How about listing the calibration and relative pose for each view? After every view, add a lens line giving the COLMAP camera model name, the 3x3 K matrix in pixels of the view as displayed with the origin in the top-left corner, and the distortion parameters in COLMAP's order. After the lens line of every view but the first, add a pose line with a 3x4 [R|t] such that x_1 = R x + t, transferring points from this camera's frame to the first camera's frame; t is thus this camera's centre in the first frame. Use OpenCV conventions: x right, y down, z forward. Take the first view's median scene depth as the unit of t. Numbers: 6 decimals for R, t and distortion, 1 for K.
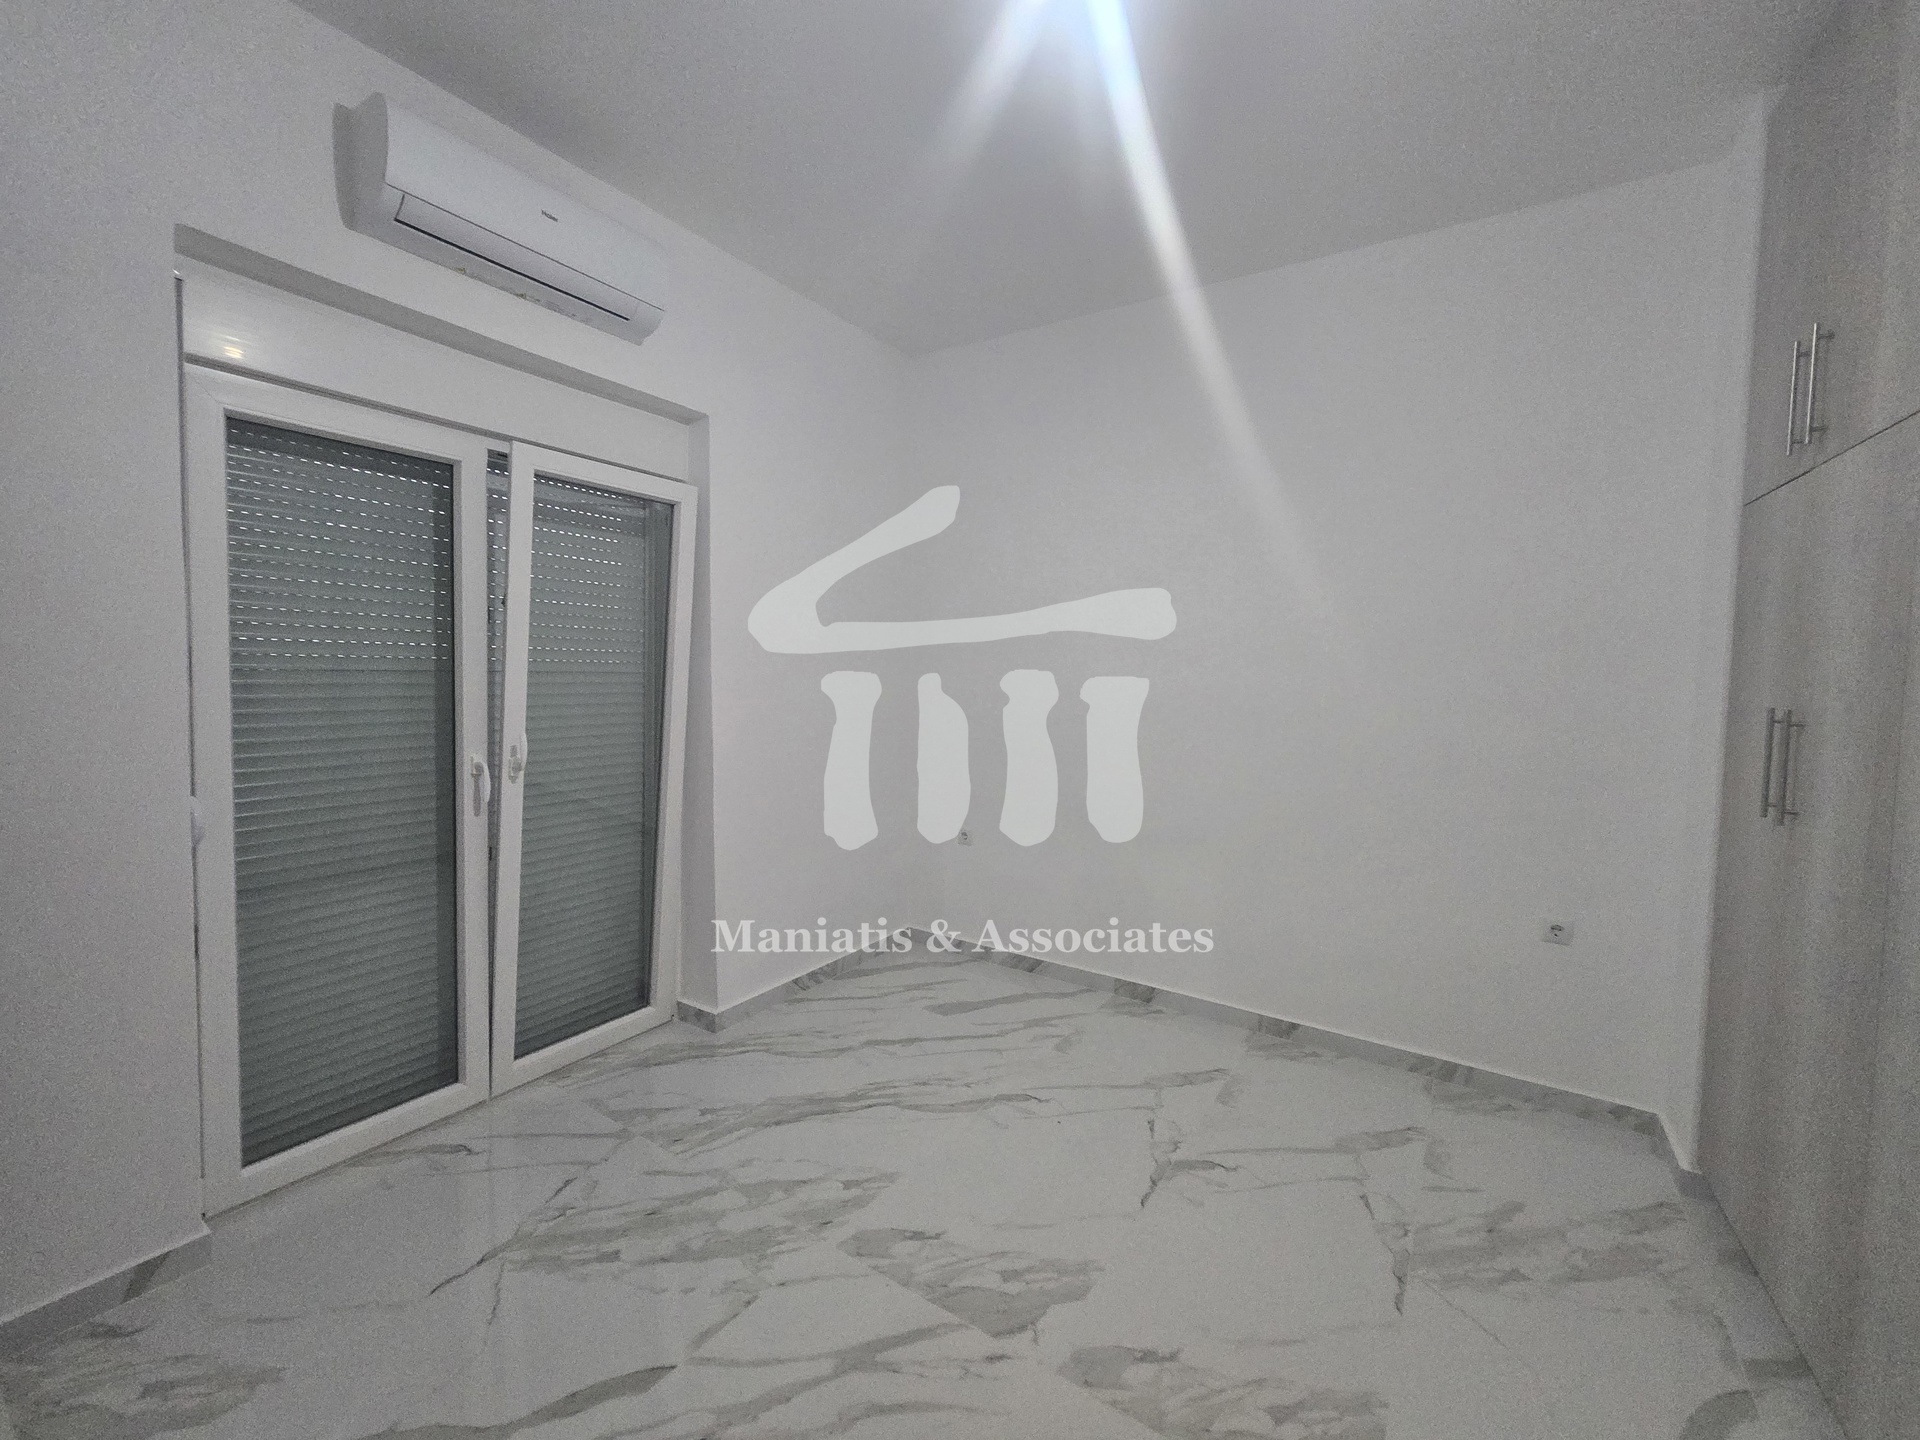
lens RADIAL K [[794.1, 0, 959.4], [0, 794.1, 719.5], [0, 0, 1]] dist [-0.001167, -0.000591]
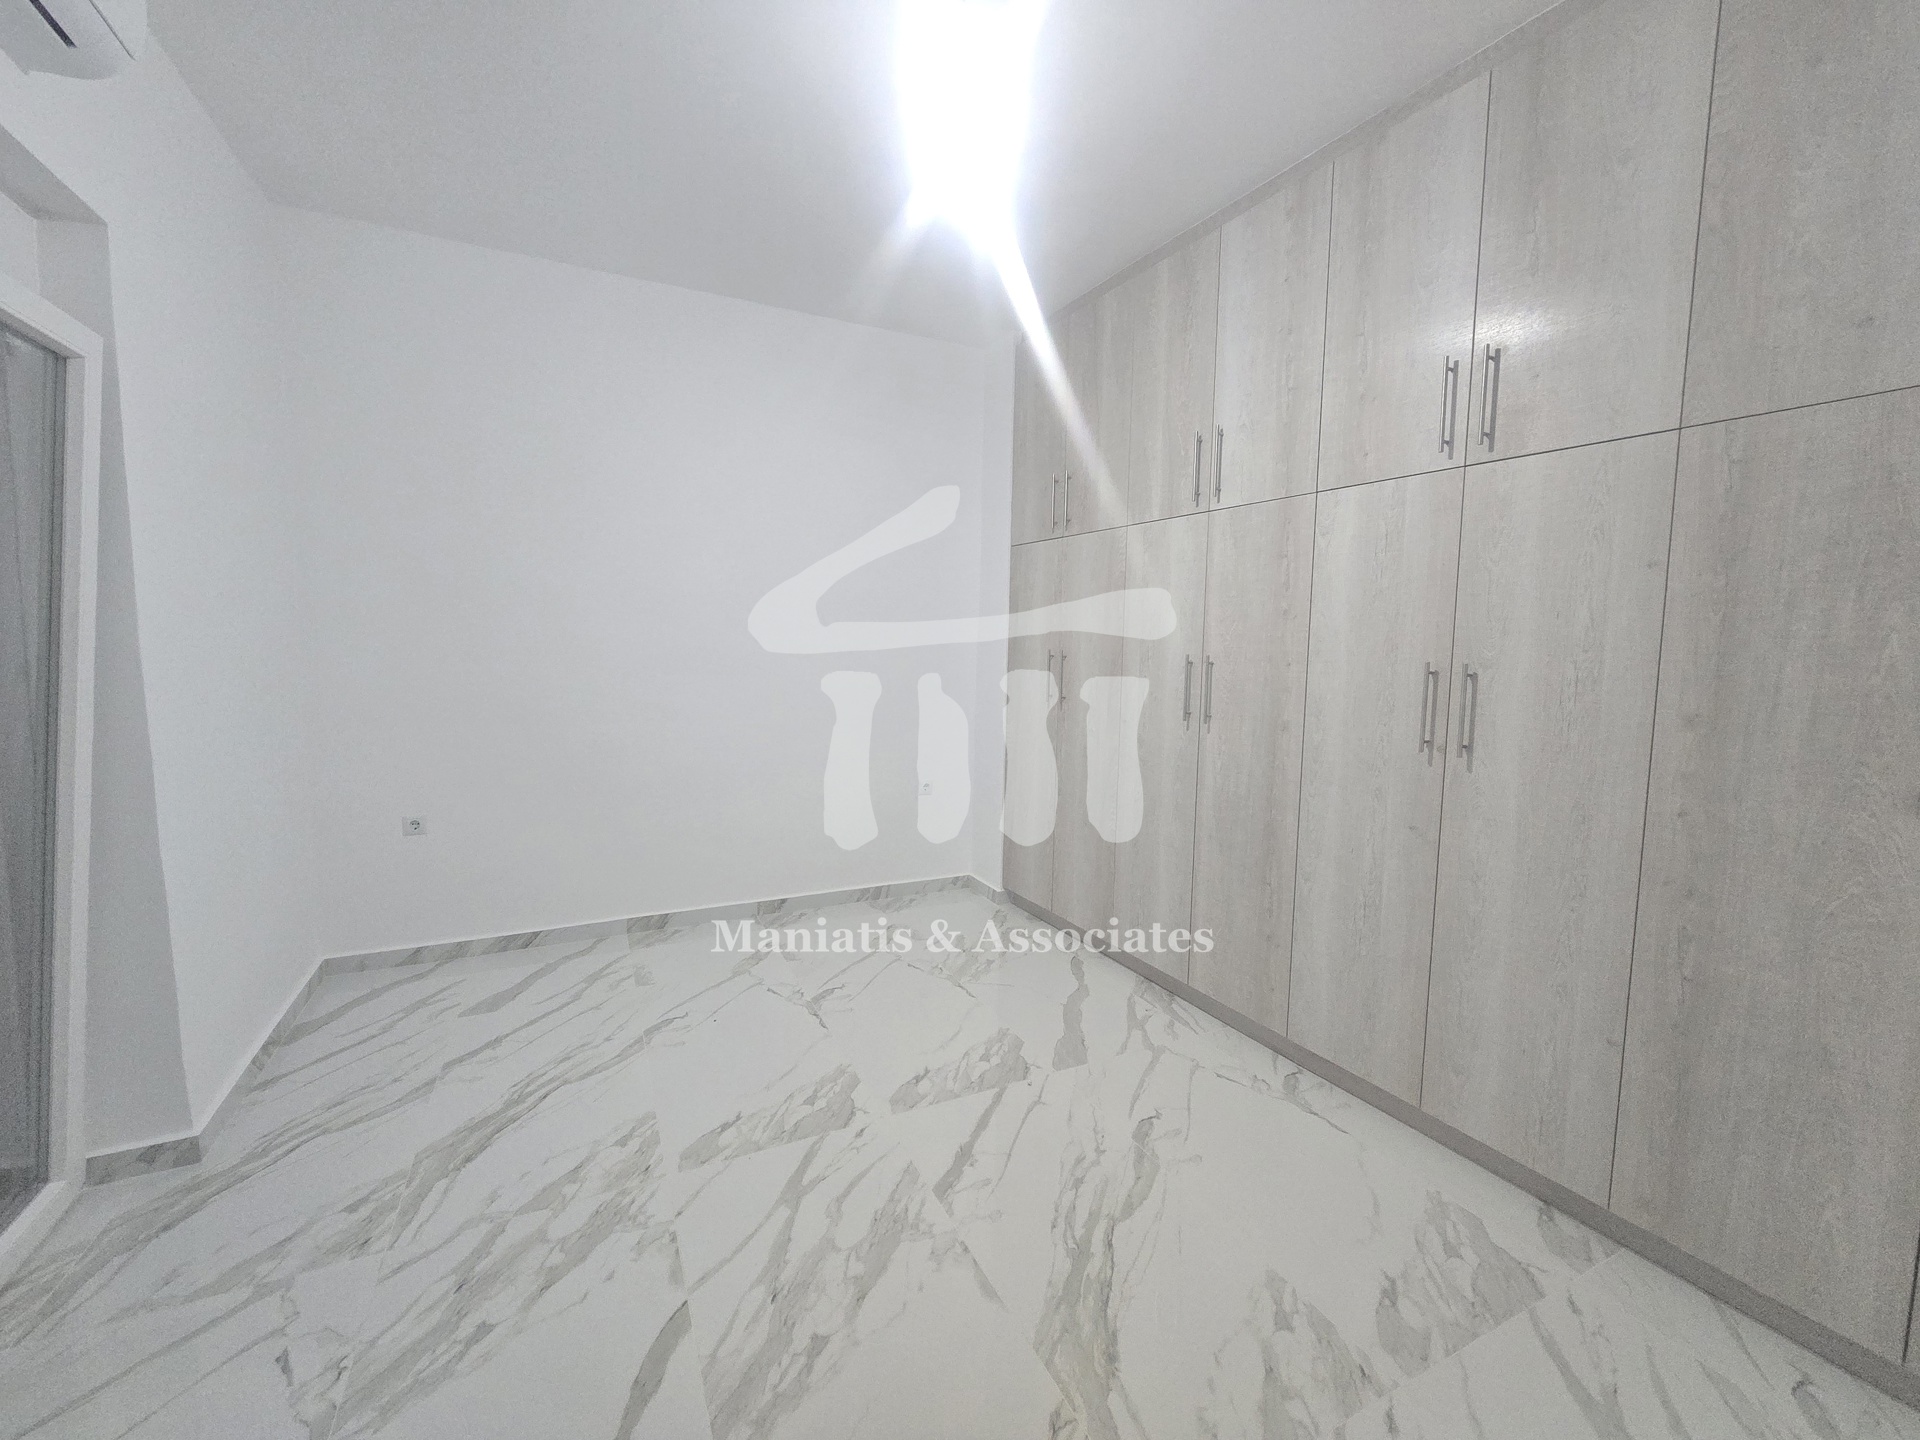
lens RADIAL K [[791.8, 0, 960.0], [0, 791.8, 720.0], [0, 0, 1]] dist [-0.003414, -0.000002]
pose [[0.499634, -0.101309, 0.860292, -0.640950], [0.053399, 0.994851, 0.086143, -0.012674], [-0.864589, 0.002899, 0.502471, 0.102225]]
